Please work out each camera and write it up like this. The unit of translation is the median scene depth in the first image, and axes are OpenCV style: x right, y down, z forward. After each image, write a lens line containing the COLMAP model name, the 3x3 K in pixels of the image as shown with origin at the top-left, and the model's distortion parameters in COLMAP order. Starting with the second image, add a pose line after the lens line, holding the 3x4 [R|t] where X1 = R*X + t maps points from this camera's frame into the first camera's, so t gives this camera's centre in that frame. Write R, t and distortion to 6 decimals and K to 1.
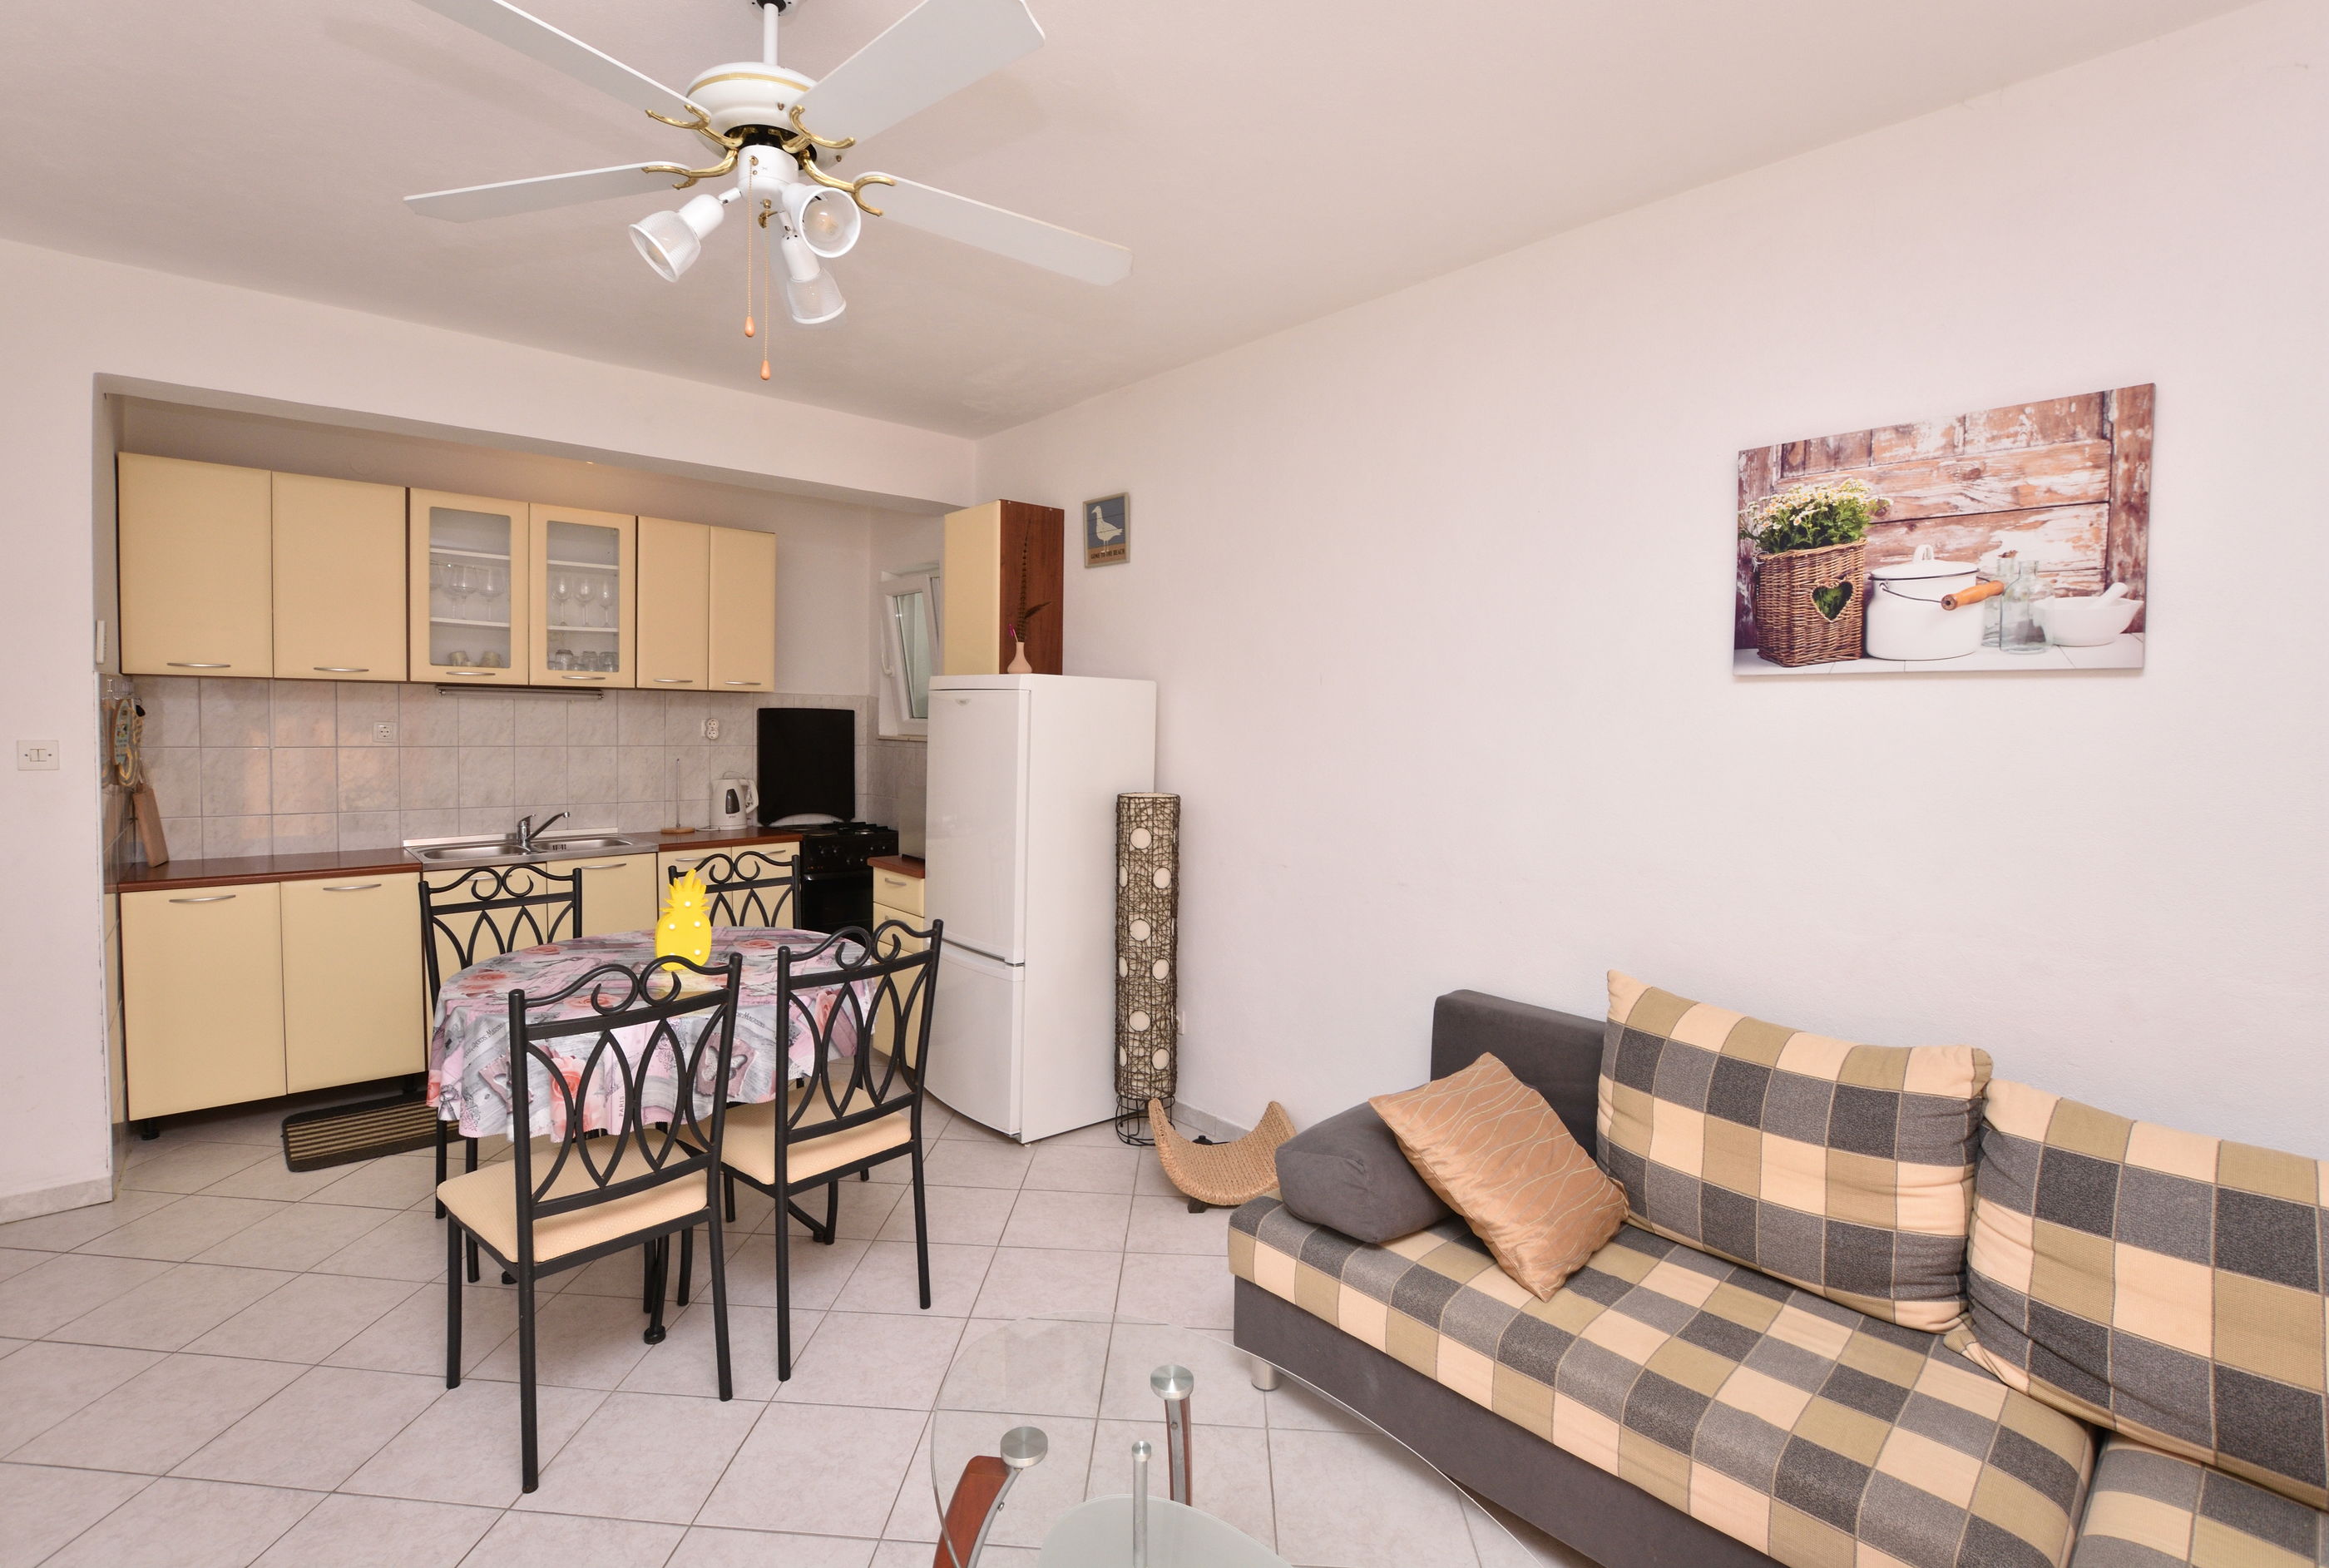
lens RADIAL K [[1043.0, 0, 1147.4], [0, 1043.0, 764.7], [0, 0, 1]] dist [-0.023649, -0.000234]
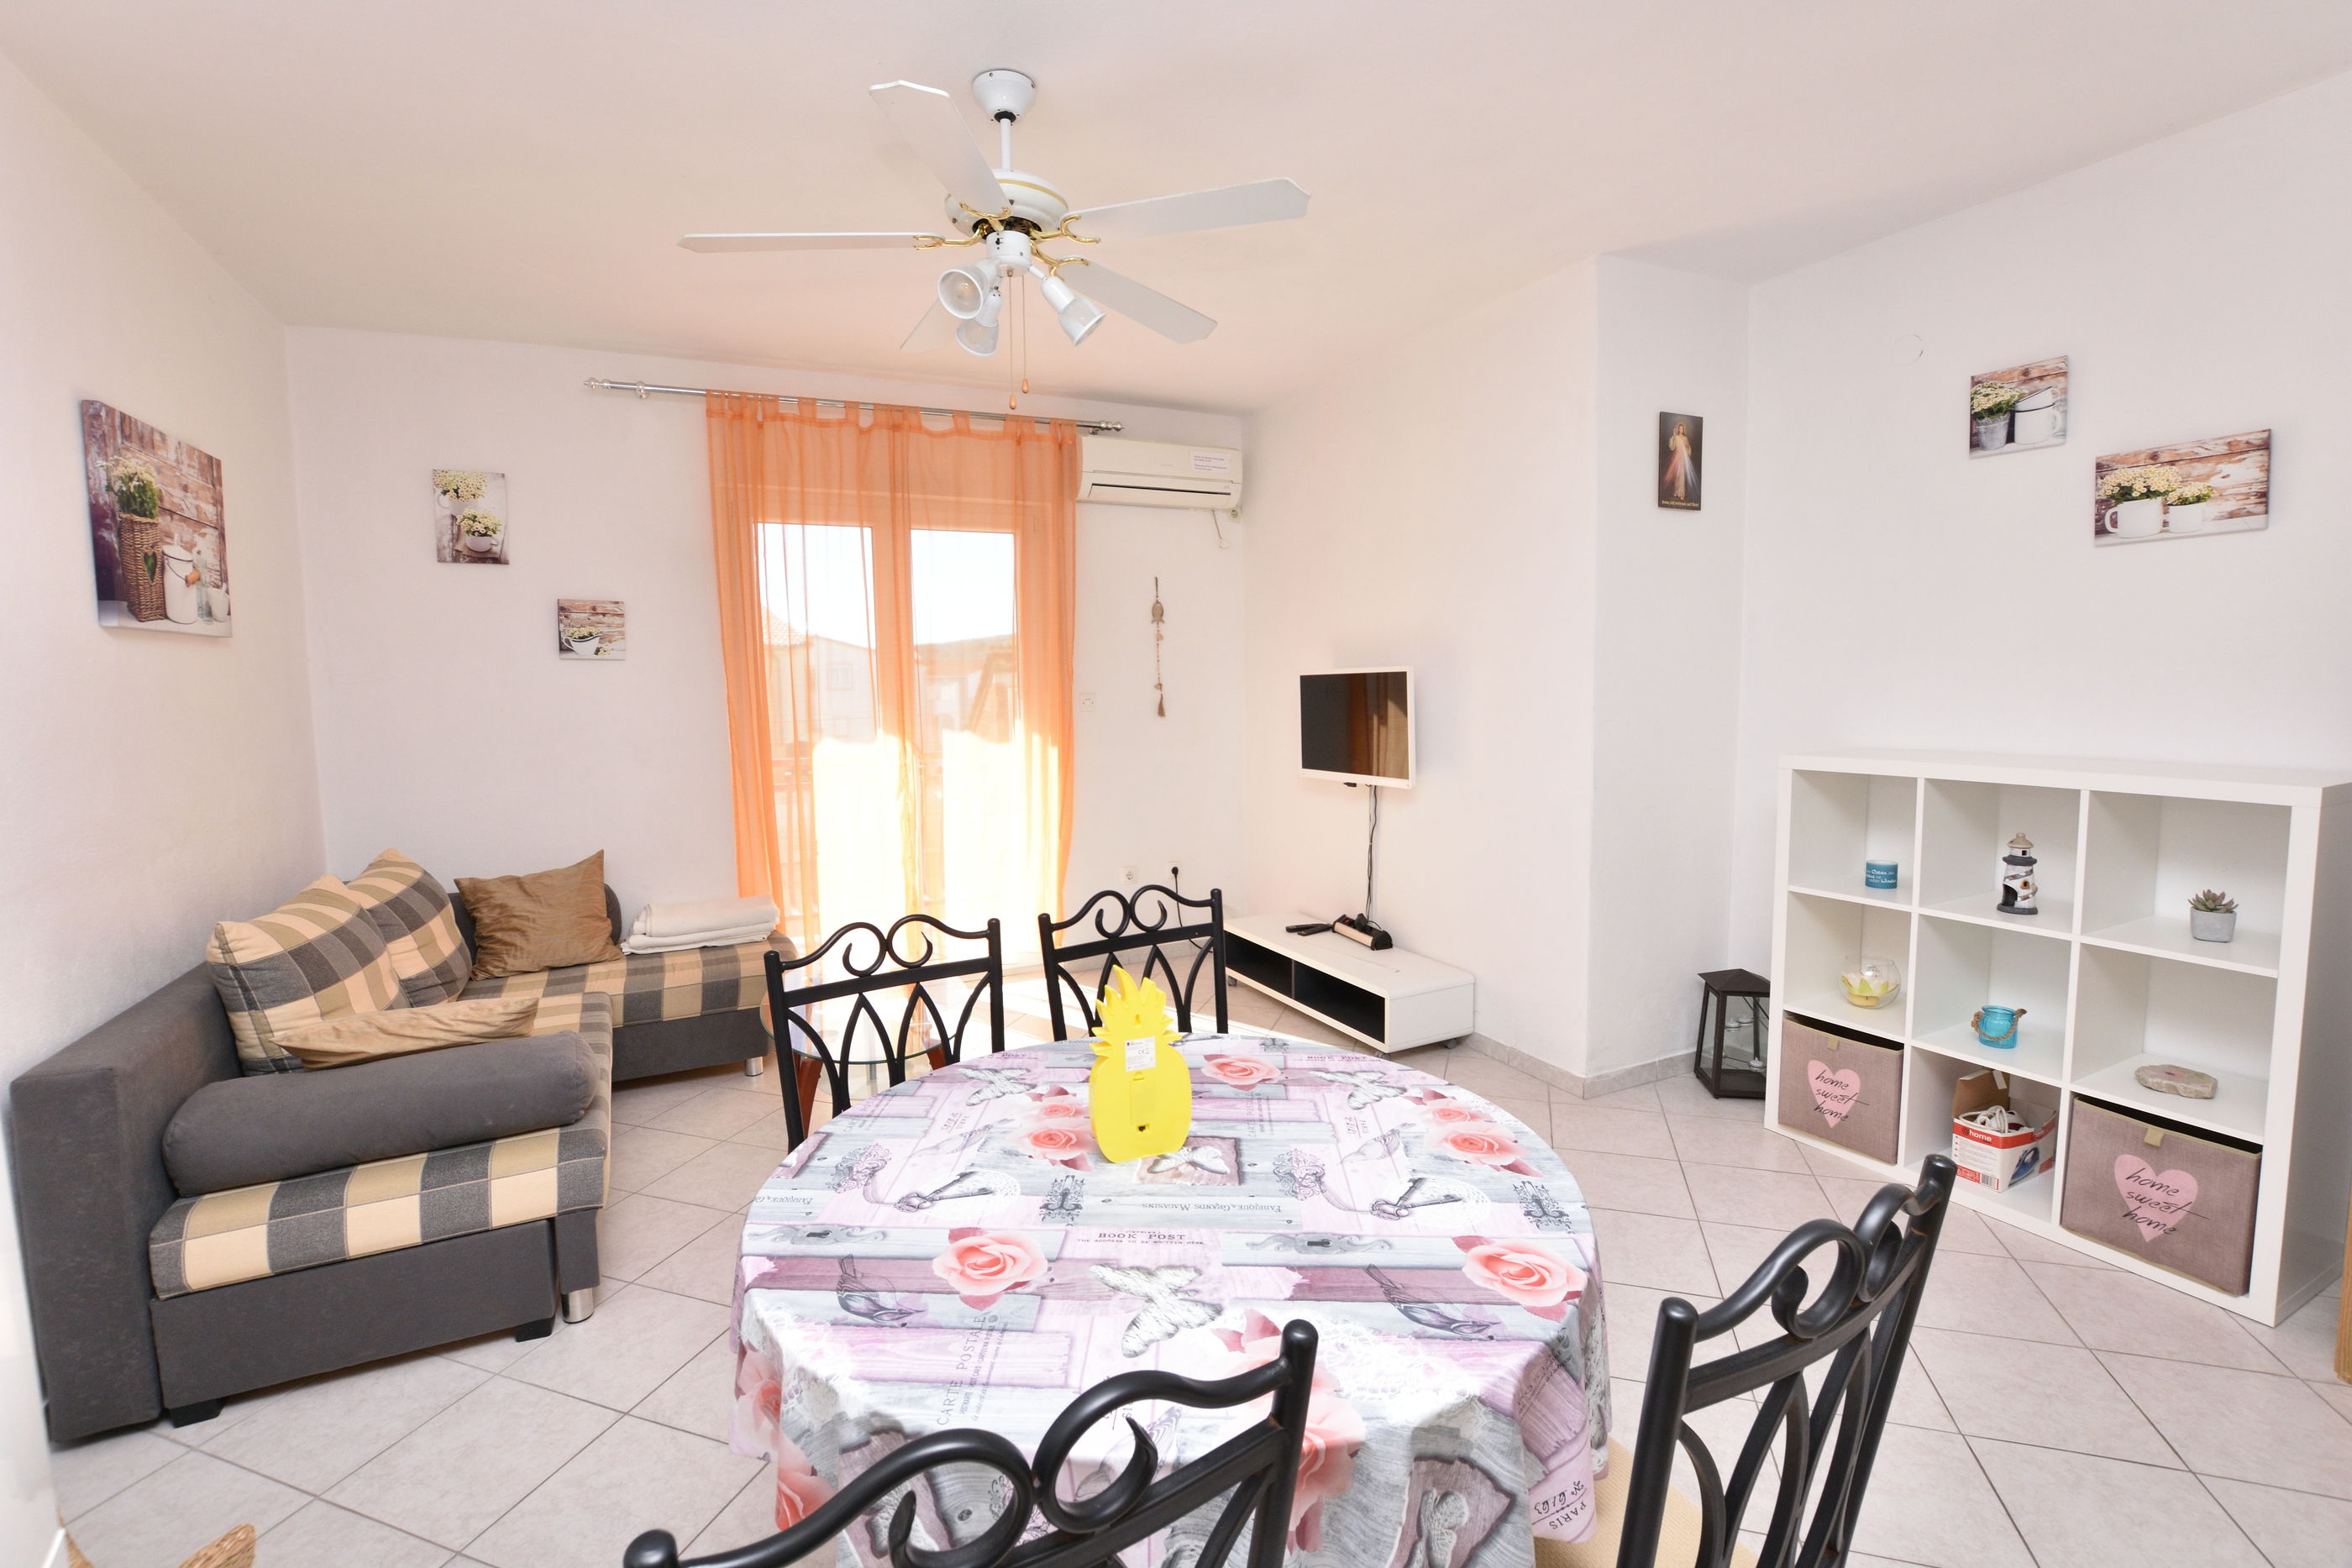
lens RADIAL K [[1032.3, 0, 1173.6], [0, 1032.3, 769.6], [0, 0, 1]] dist [-0.034464, 0.005754]
pose [[-0.966208, -0.024455, 0.256600, -0.514343], [0.011533, 0.990391, 0.137815, -0.052832], [-0.257504, 0.136118, -0.956642, 1.270330]]
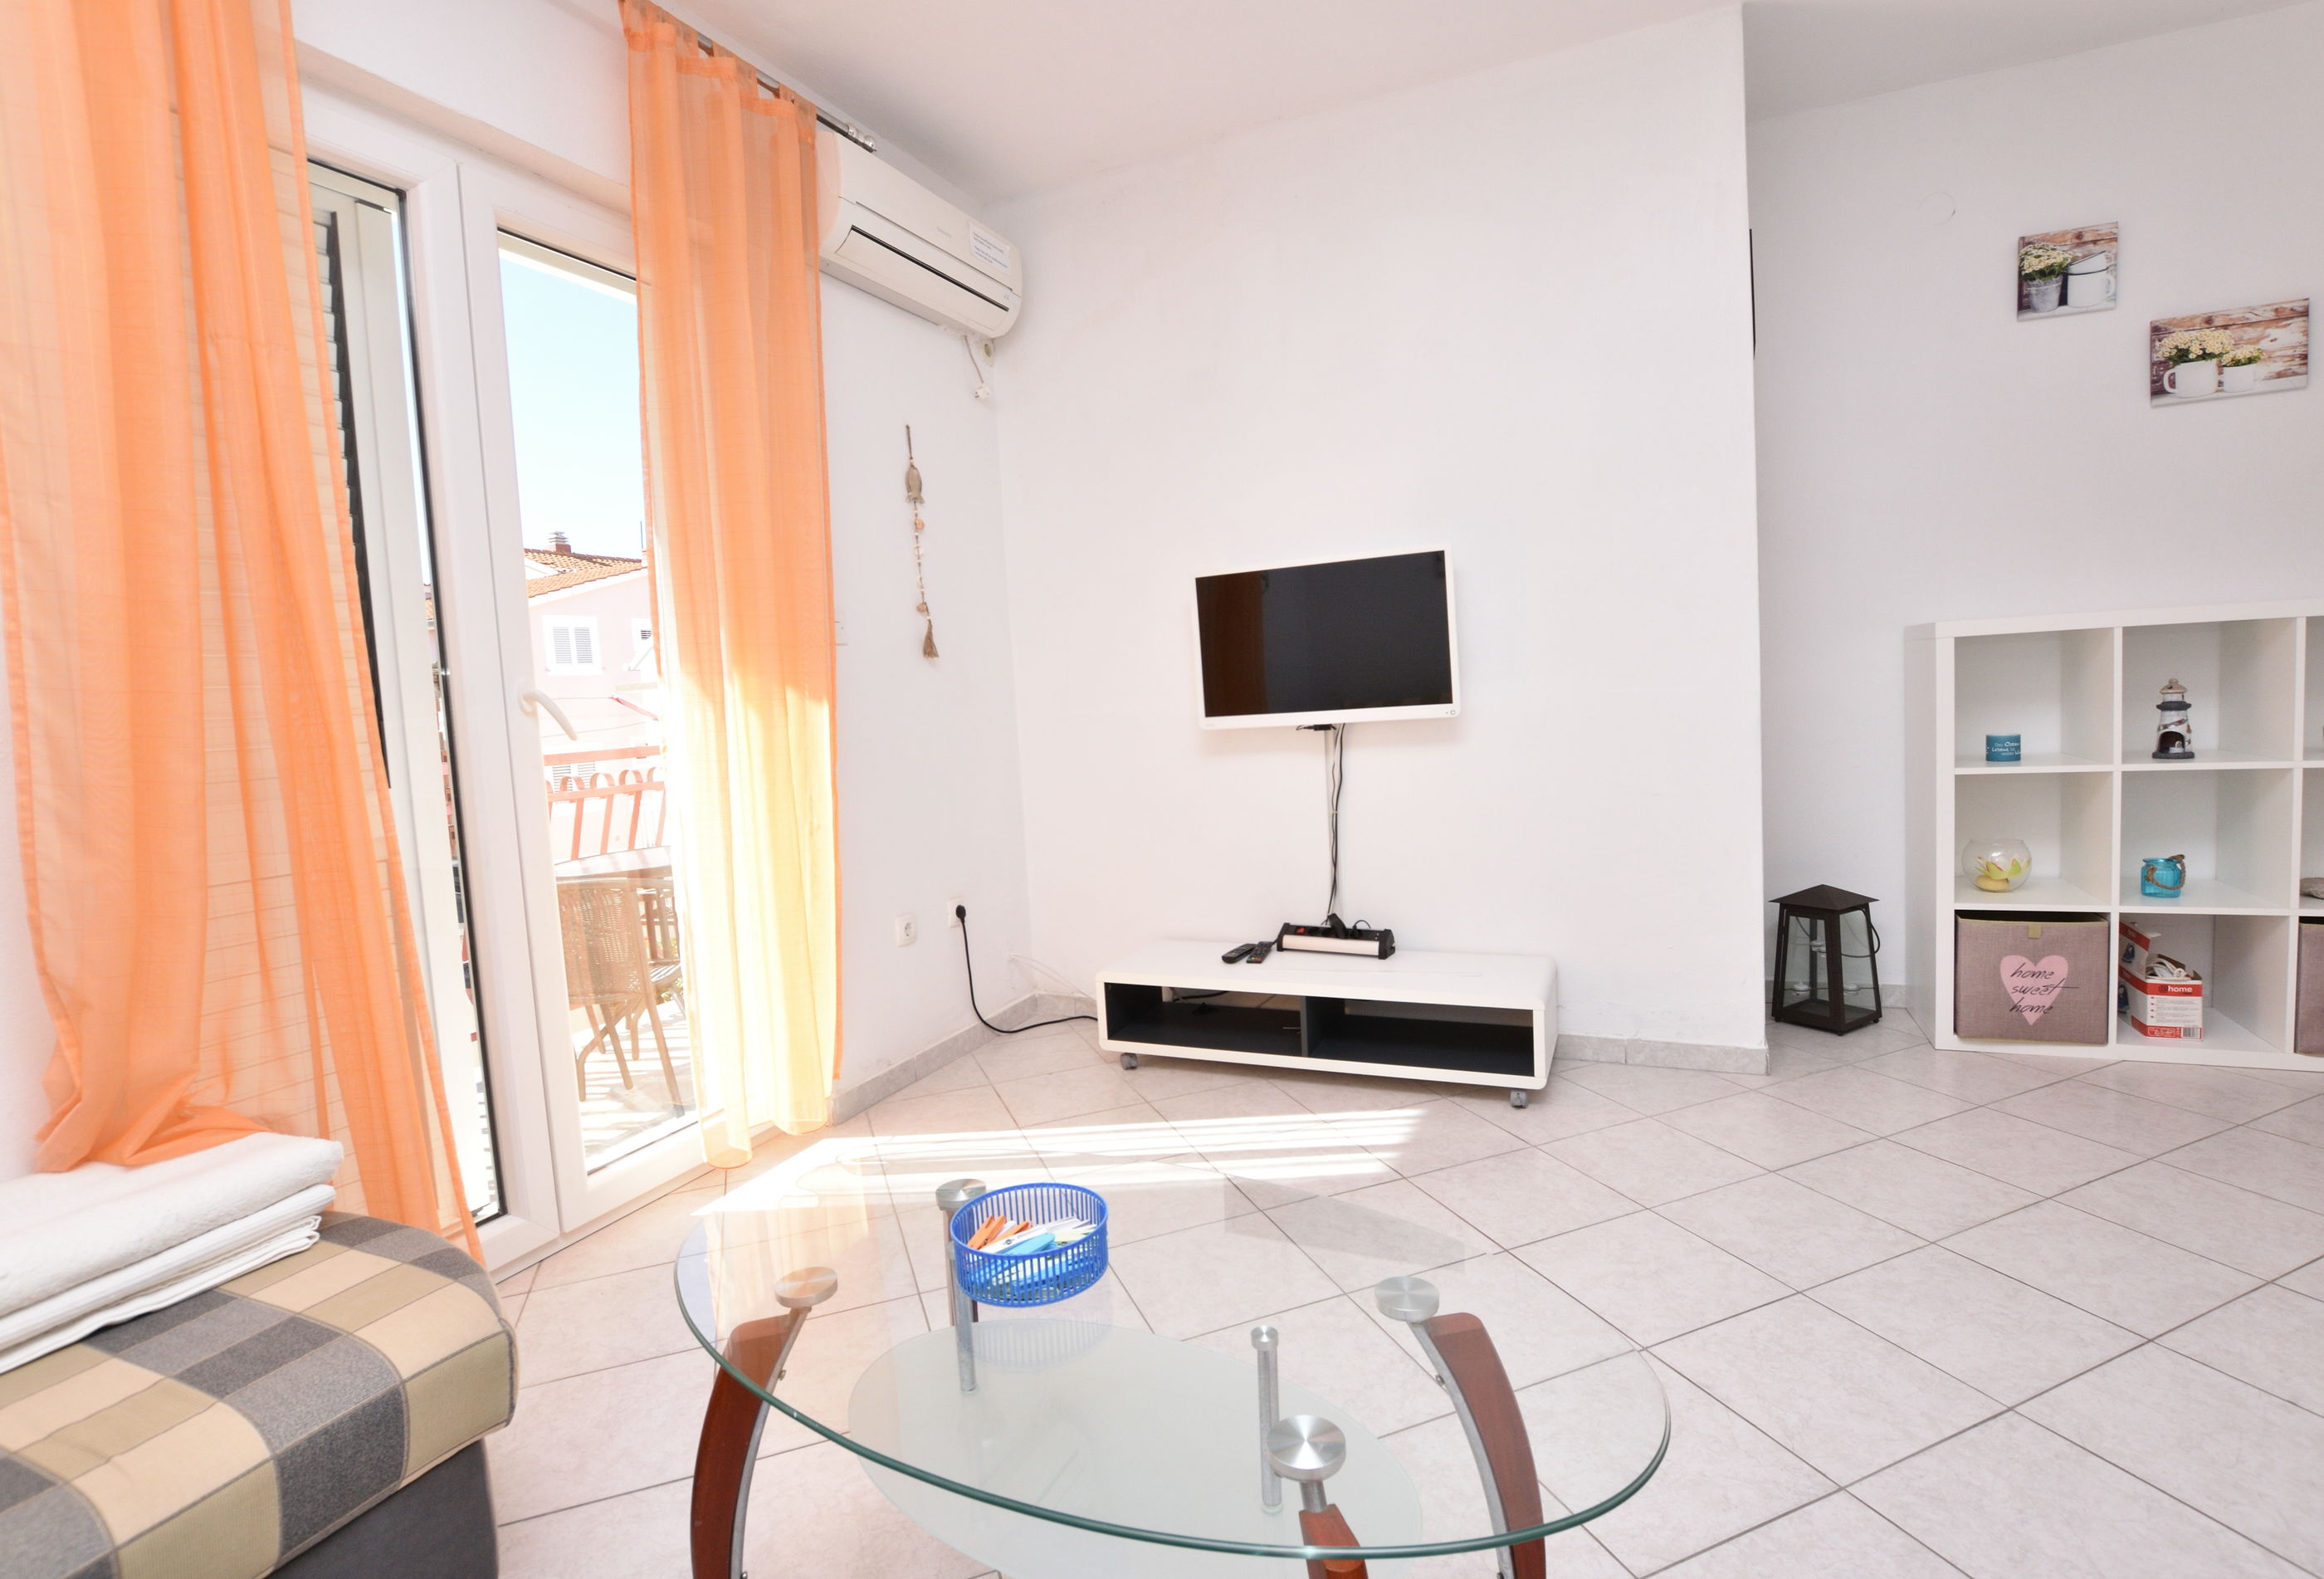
lens RADIAL K [[1087.9, 0, 1176.7], [0, 1087.9, 774.5], [0, 0, 1]] dist [-0.032011, 0.002187]
pose [[-0.907219, 0.064076, -0.415750, 0.153785], [0.019857, 0.993752, 0.109829, 0.091159], [0.420190, 0.091383, -0.902823, 0.740968]]
